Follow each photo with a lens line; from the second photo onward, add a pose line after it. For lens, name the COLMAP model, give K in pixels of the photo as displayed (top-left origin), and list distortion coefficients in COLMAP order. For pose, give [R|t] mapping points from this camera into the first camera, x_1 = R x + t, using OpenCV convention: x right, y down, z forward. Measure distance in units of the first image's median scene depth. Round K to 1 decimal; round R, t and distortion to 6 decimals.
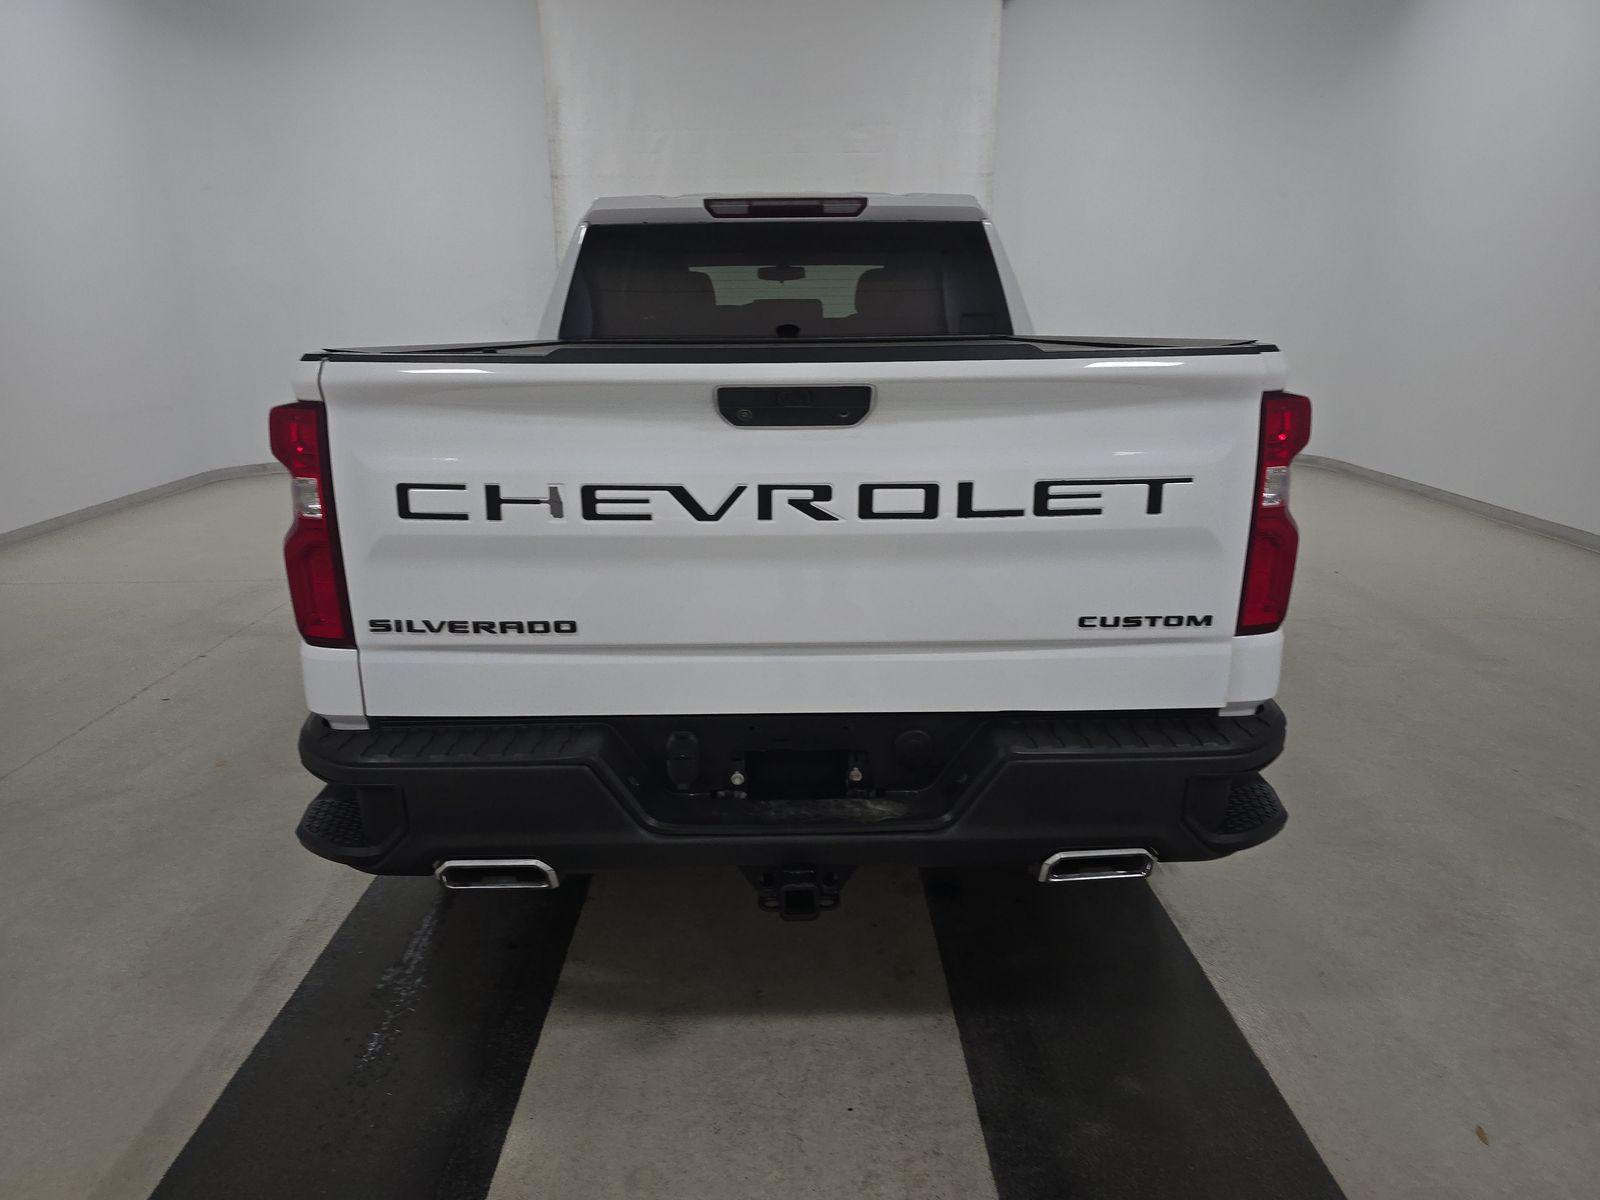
lens RADIAL K [[1083.5, 0, 800.0], [0, 1083.5, 600.0], [0, 0, 1]] dist [0.057255, -0.051589]
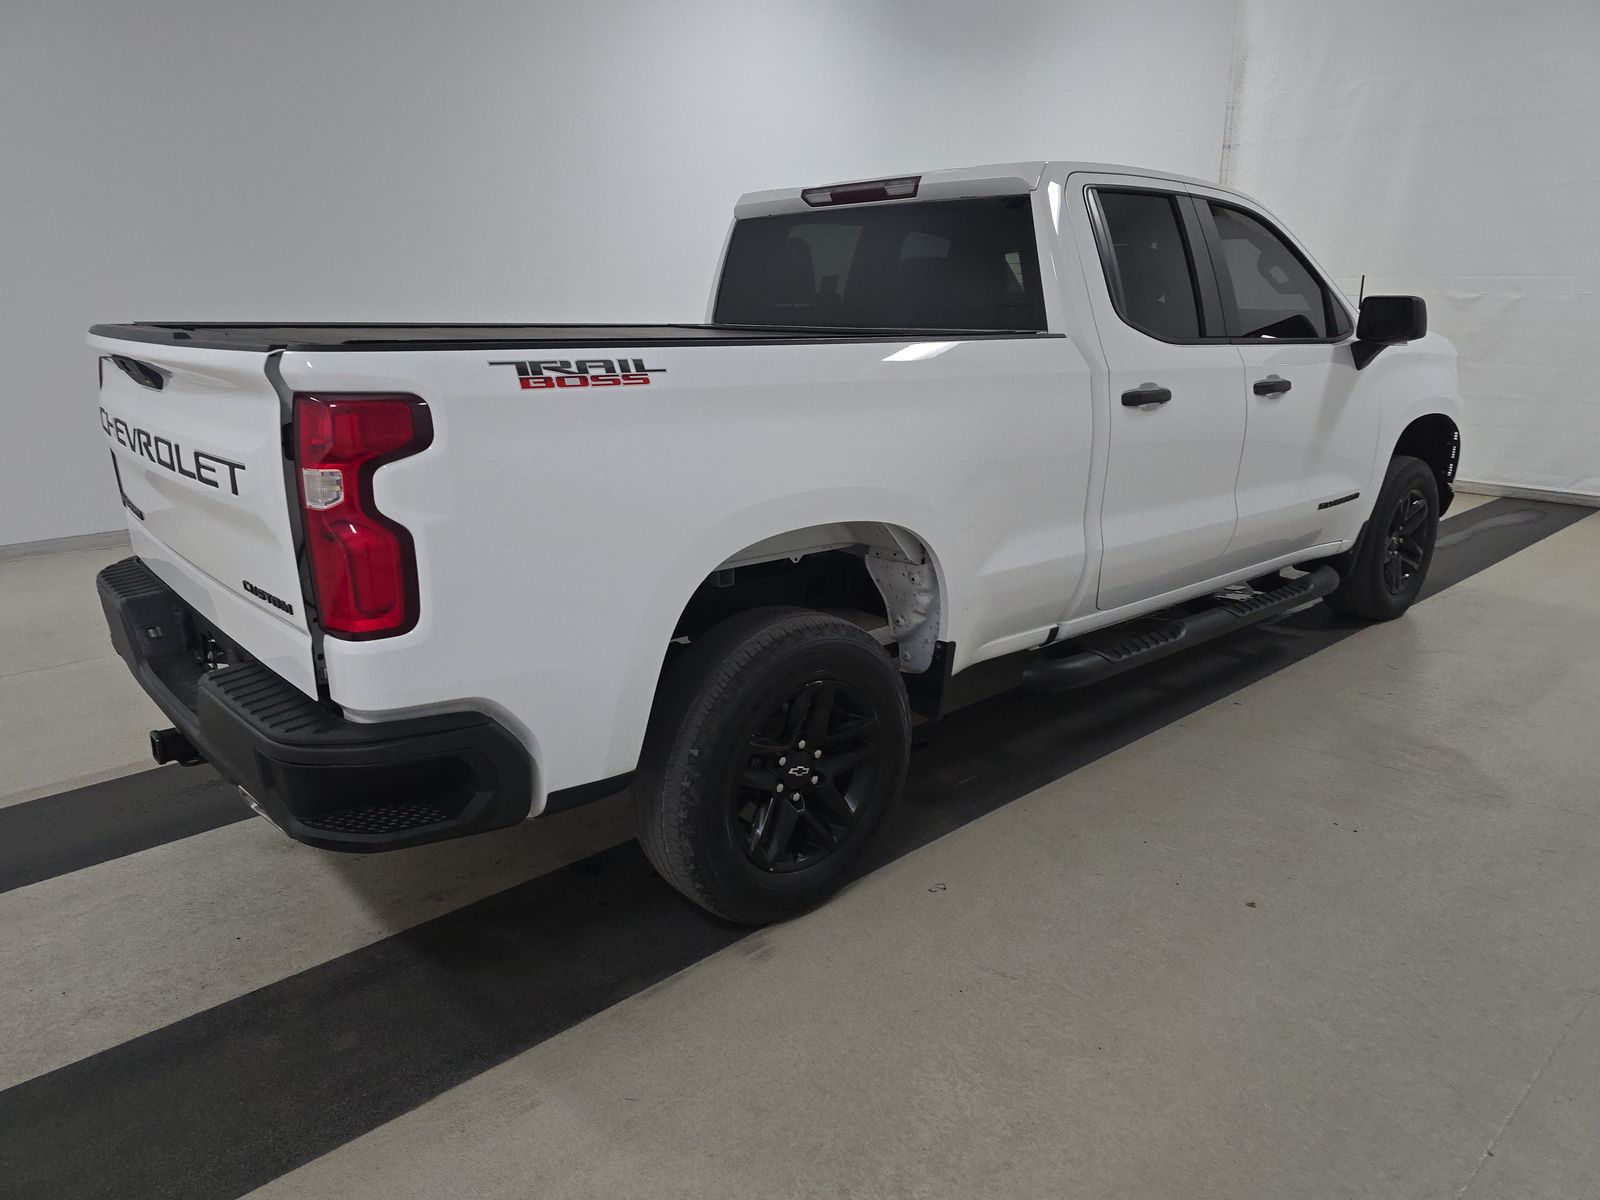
lens RADIAL K [[1083.5, 0, 800.0], [0, 1083.5, 600.0], [0, 0, 1]] dist [0.057255, -0.051589]
pose [[0.647730, 0.213023, -0.731483, 0.739940], [-0.198783, 0.974112, 0.107658, -0.101130], [0.735480, 0.075673, 0.673307, 0.335968]]
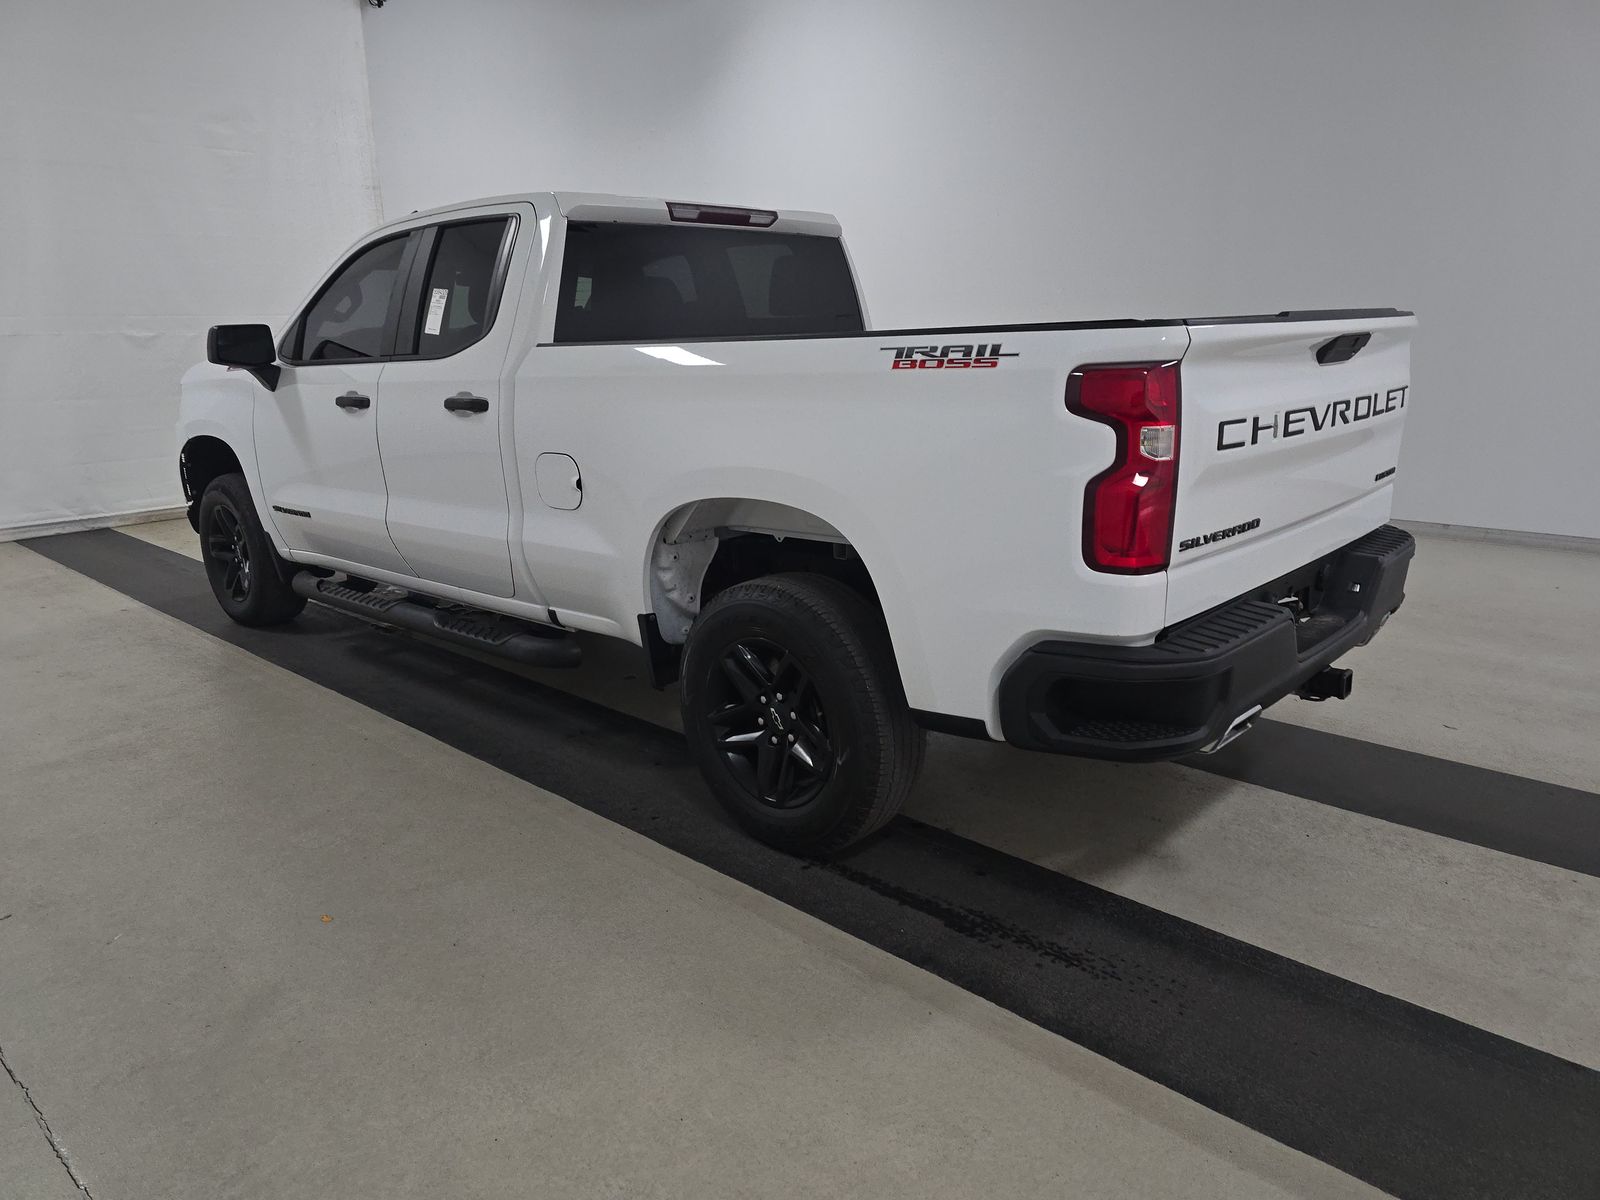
lens RADIAL K [[1083.5, 0, 800.0], [0, 1083.5, 600.0], [0, 0, 1]] dist [0.057255, -0.051589]
pose [[0.682030, -0.186008, 0.707274, -0.790544], [0.204206, 0.977085, 0.060049, -0.039523], [-0.702236, 0.103474, 0.704385, 0.231524]]
